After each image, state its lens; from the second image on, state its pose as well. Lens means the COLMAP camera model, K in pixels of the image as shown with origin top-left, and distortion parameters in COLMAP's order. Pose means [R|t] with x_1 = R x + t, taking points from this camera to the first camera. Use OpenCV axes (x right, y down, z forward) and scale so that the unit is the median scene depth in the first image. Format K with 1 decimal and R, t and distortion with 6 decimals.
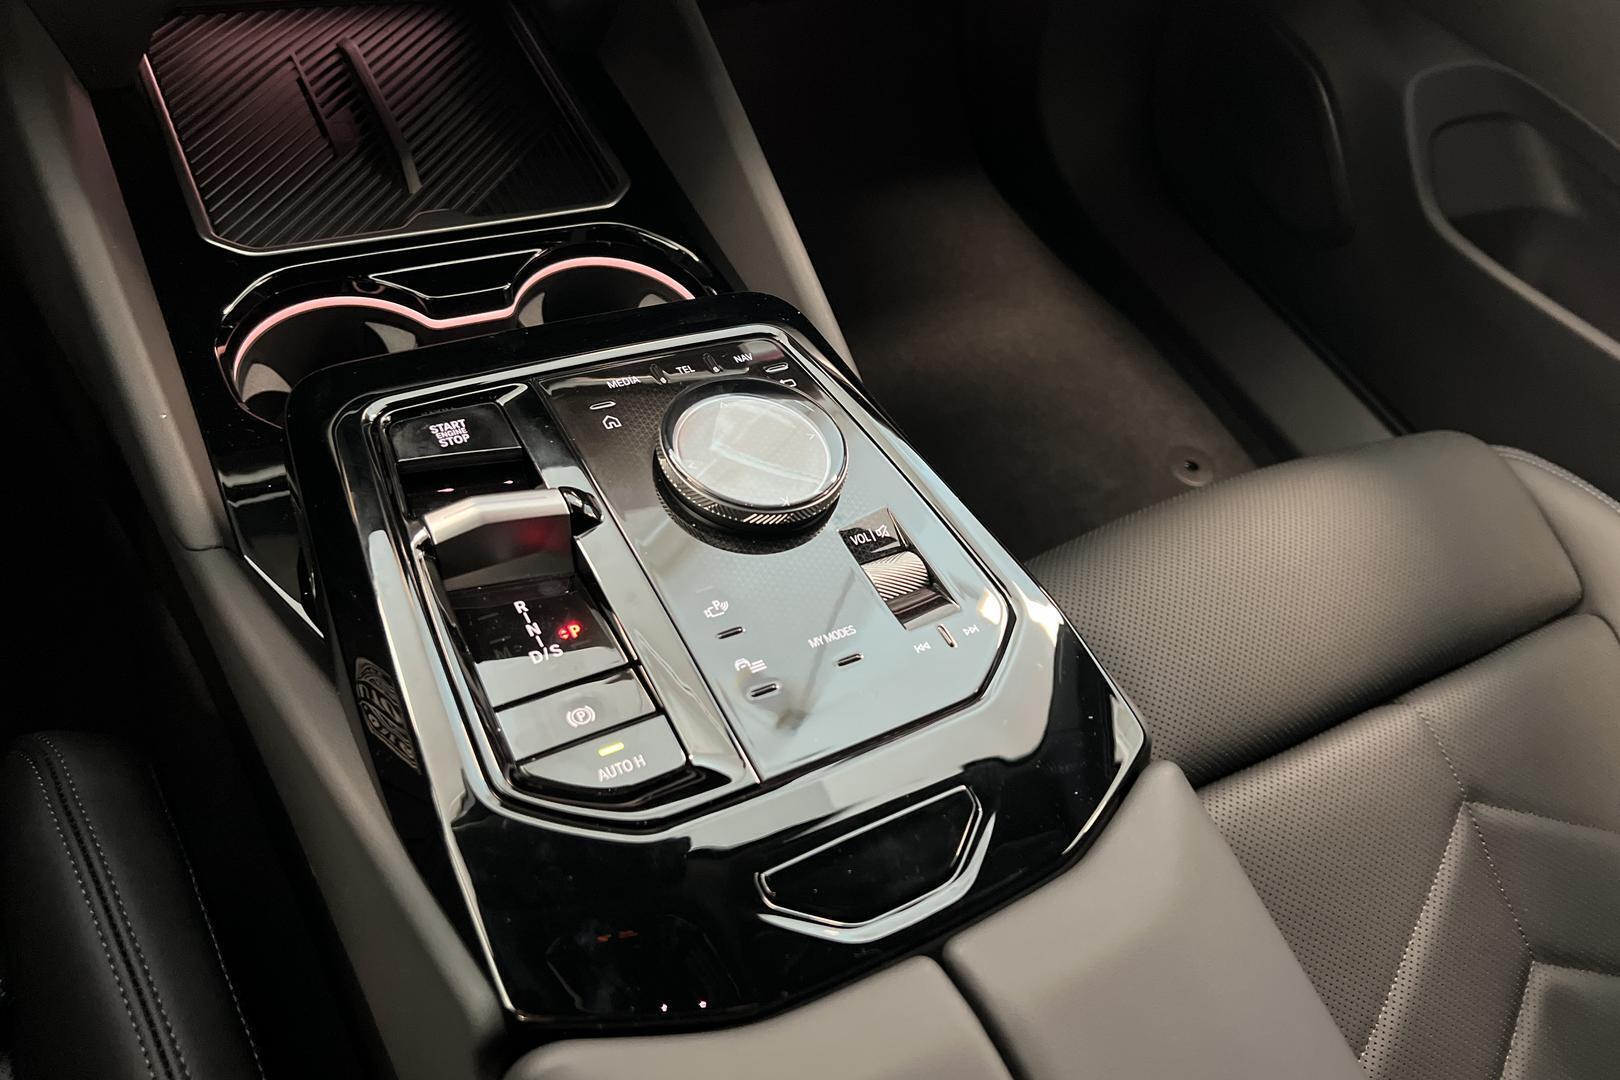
lens RADIAL K [[1231.8, 0, 810.0], [0, 1231.8, 540.0], [0, 0, 1]] dist [0.001450, 0.002851]
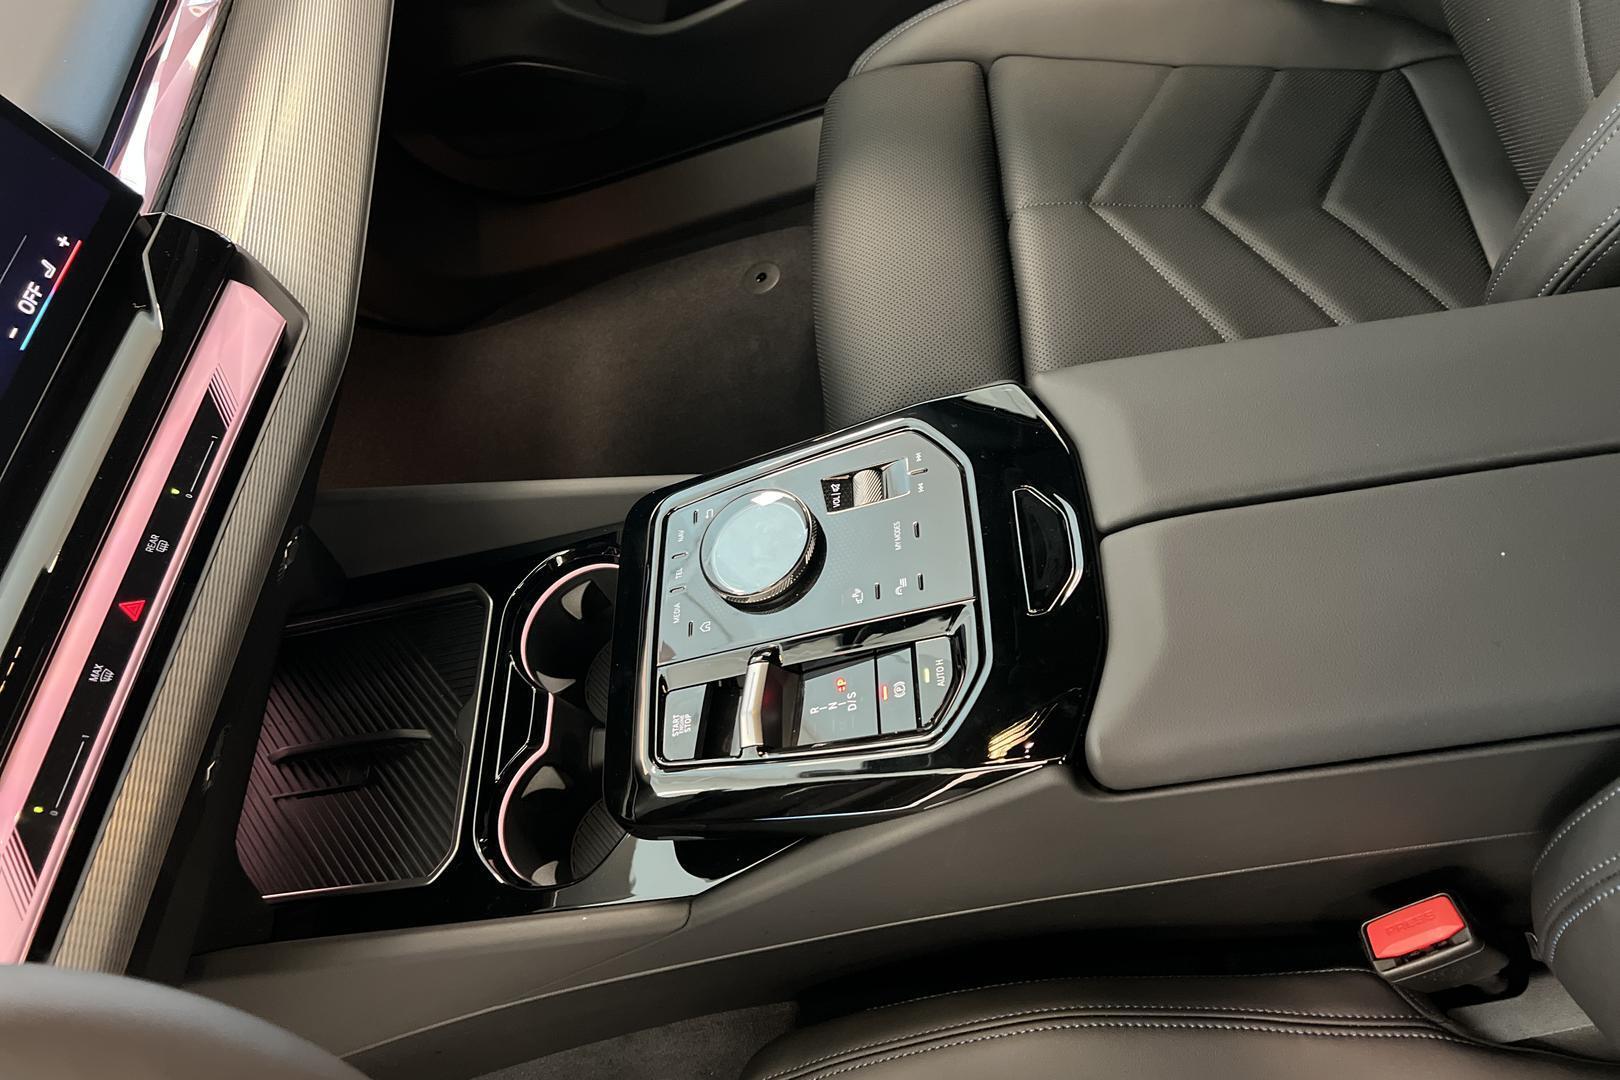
lens RADIAL K [[1171.6, 0, 810.0], [0, 1171.6, 540.0], [0, 0, 1]] dist [0.001231, -0.000096]
pose [[0.350537, -0.928016, 0.126136, -0.138748], [0.922561, 0.365346, 0.124111, -0.135407], [-0.161261, 0.072863, 0.984218, -0.309256]]
